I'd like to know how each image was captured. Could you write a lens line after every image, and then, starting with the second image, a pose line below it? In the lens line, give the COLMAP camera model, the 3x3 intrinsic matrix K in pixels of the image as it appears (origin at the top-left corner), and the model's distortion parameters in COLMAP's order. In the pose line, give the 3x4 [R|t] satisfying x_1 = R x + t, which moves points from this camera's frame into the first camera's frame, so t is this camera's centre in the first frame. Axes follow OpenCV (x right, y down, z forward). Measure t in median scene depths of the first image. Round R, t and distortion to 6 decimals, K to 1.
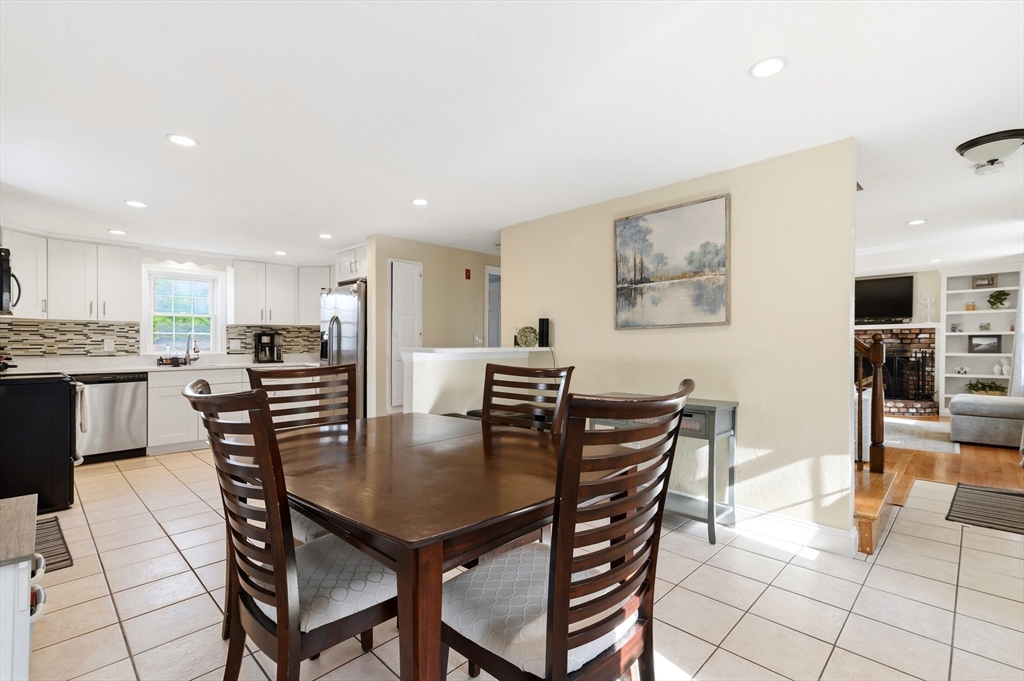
lens RADIAL K [[466.5, 0, 509.7], [0, 466.5, 347.8], [0, 0, 1]] dist [0.024041, 0.000604]
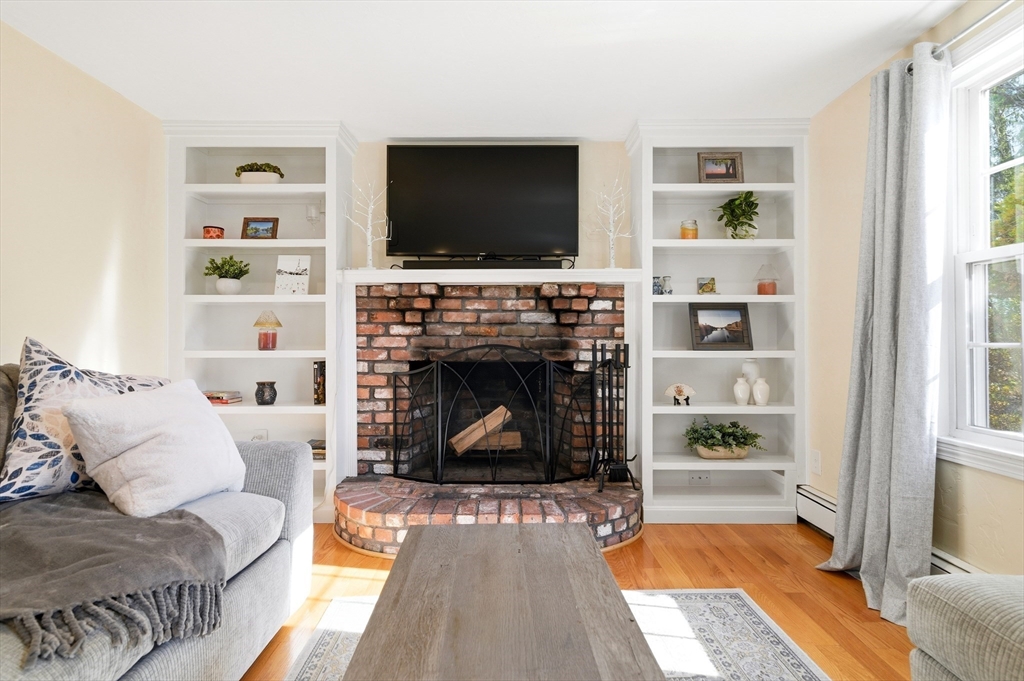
lens RADIAL K [[466.5, 0, 507.7], [0, 466.5, 338.6], [0, 0, 1]] dist [0.024041, 0.000604]
pose [[0.692644, -0.001807, 0.721277, 0.538400], [0.002533, 0.999997, 0.000072, 0.001370], [-0.721275, 0.001777, 0.692646, 0.777113]]
